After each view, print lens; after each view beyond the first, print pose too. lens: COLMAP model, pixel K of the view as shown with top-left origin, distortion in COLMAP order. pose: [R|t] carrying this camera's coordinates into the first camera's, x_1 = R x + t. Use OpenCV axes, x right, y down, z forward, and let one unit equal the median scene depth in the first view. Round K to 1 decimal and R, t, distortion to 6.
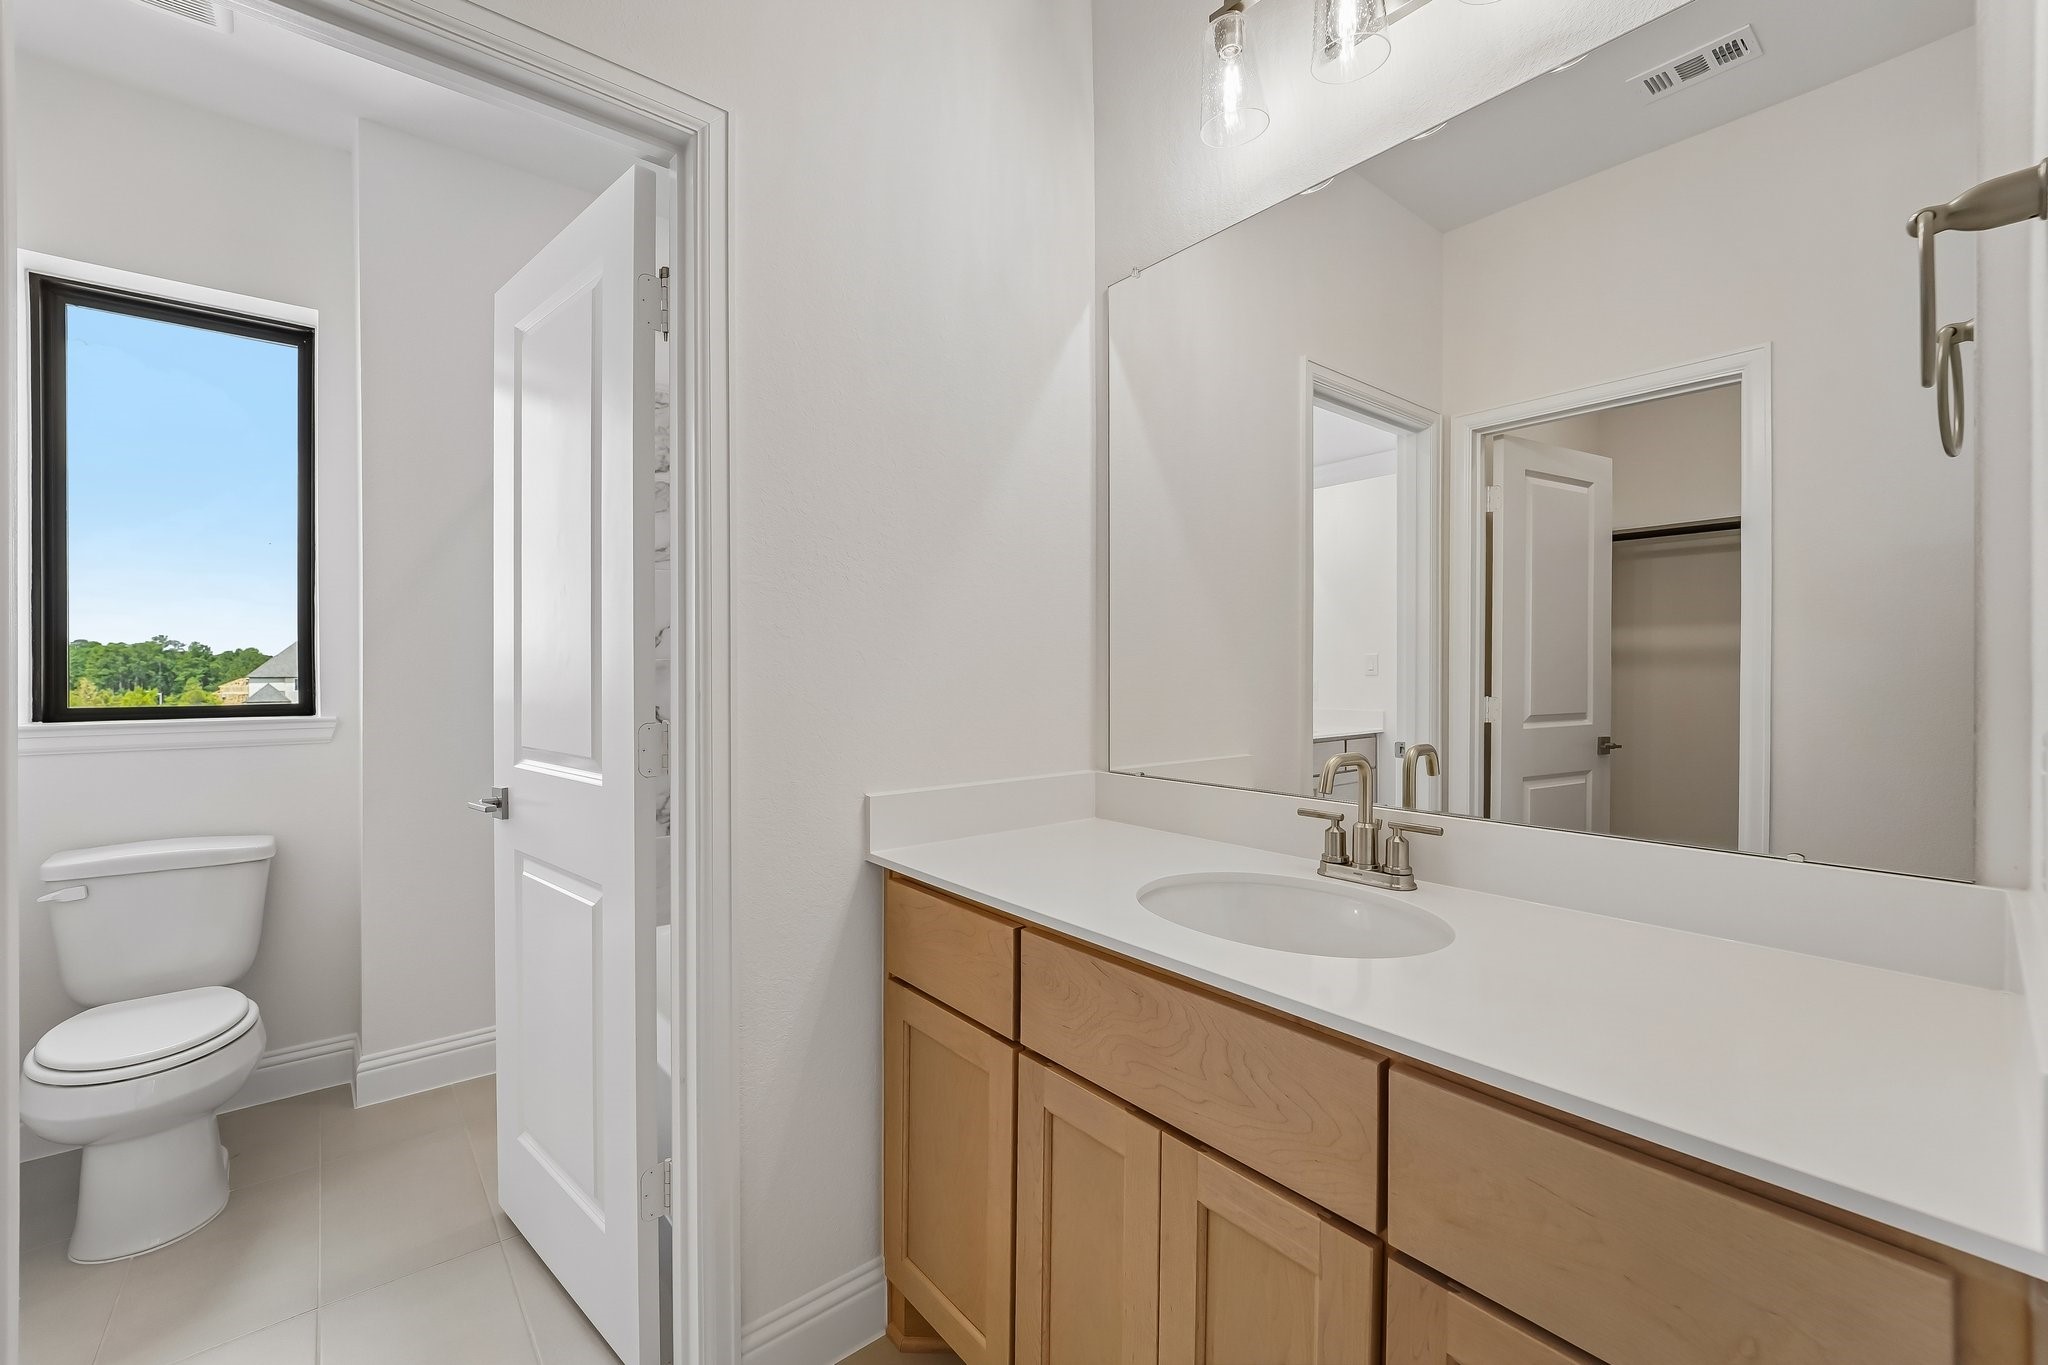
lens RADIAL K [[832.2, 0, 1019.1], [0, 832.2, 683.6], [0, 0, 1]] dist [-0.008722, -0.000231]
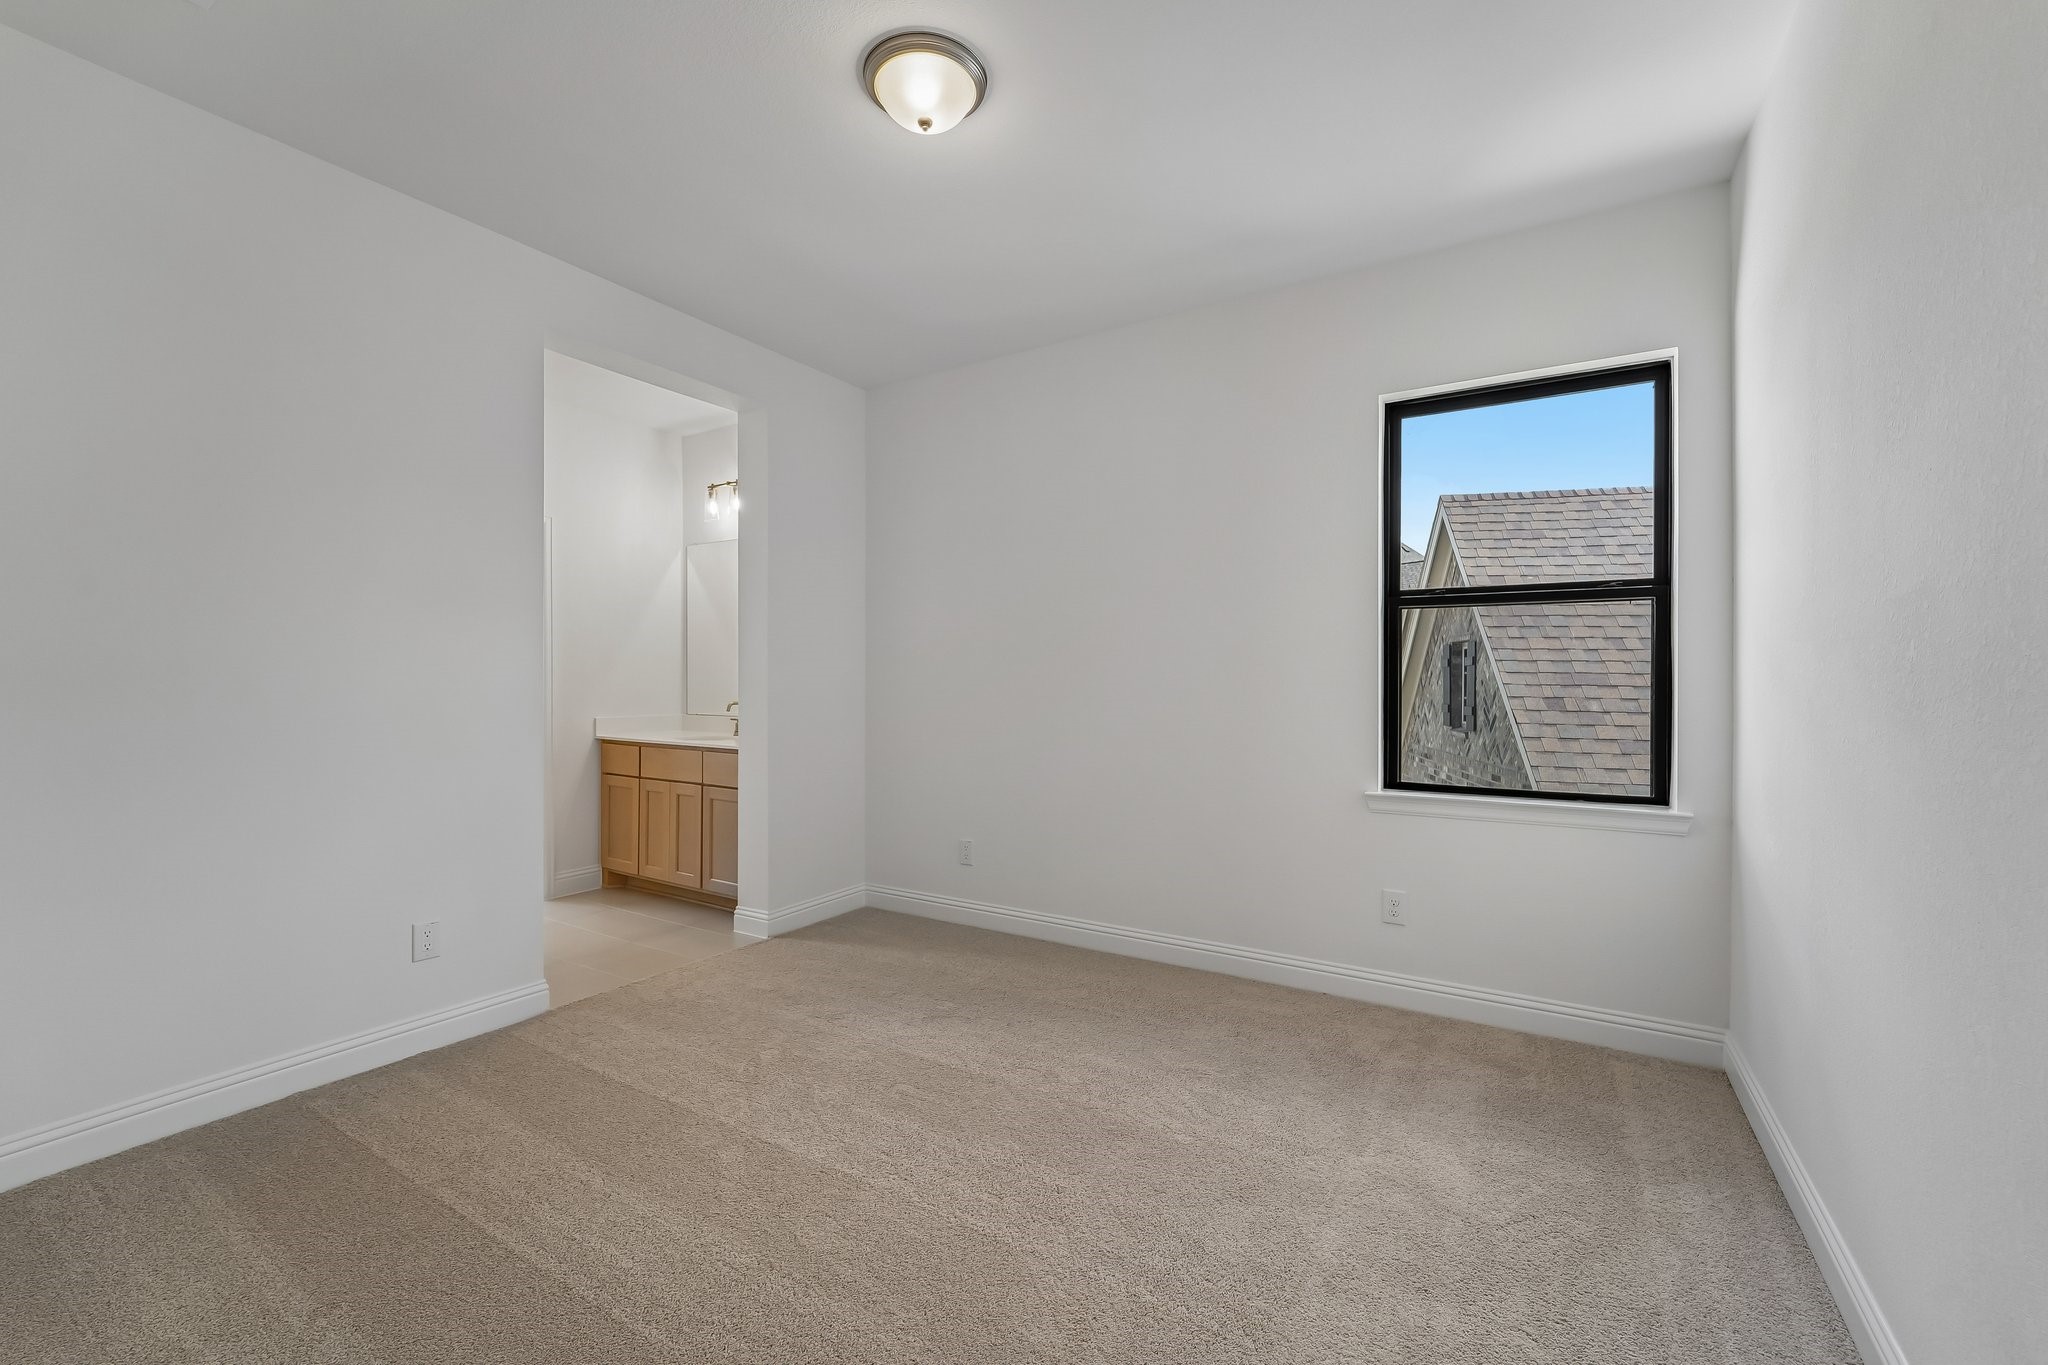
lens RADIAL K [[832.2, 0, 1019.1], [0, 832.2, 683.6], [0, 0, 1]] dist [-0.008722, -0.000231]
pose [[0.948652, 0.000971, 0.316319, 0.454667], [-0.000501, 0.999999, -0.001568, 0.007206], [-0.316320, 0.001329, 0.948651, -3.273388]]
